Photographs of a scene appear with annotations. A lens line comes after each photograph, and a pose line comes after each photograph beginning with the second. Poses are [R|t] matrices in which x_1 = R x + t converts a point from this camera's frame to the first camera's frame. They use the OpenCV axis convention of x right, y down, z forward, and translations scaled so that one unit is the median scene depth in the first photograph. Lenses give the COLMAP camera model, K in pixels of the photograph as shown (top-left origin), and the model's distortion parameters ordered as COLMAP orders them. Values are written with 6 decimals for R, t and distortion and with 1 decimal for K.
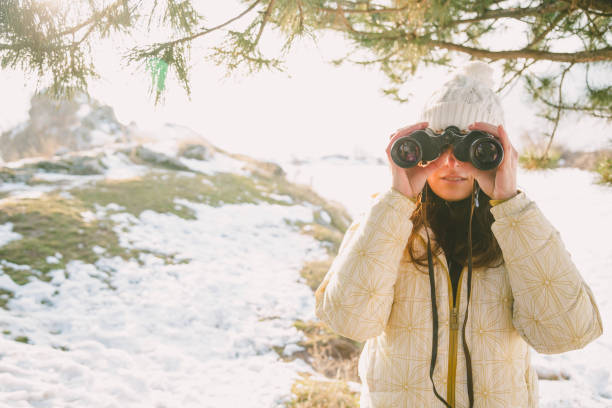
lens RADIAL K [[591.3, 0, 305.2], [0, 591.3, 205.8], [0, 0, 1]] dist [0.017071, 0.011349]
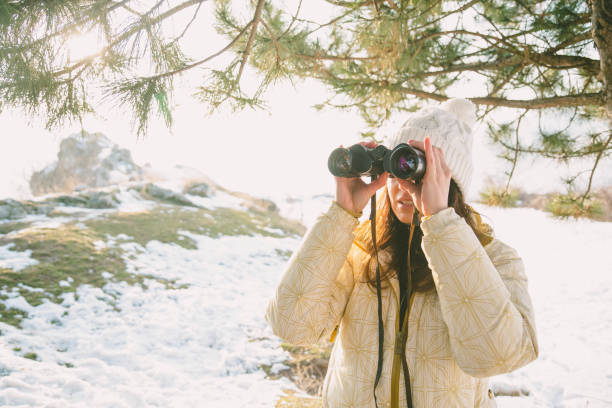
lens RADIAL K [[514.9, 0, 307.1], [0, 514.9, 205.6], [0, 0, 1]] dist [-0.019765, 0.007560]
pose [[0.999827, 0.010902, 0.015070, 0.012548], [-0.009896, 0.997814, -0.065336, 0.004242], [-0.015749, 0.065176, 0.997750, 0.030126]]
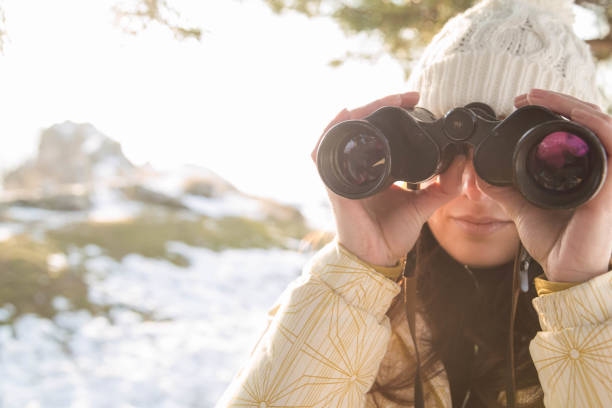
lens RADIAL K [[618.0, 0, 307.6], [0, 618.0, 207.0], [0, 0, 1]] dist [0.039704, 0.019899]
pose [[0.997968, 0.020512, -0.060327, 0.048179], [-0.024844, 0.997098, -0.071968, -0.005984], [0.058675, 0.073320, 0.995581, 0.171589]]
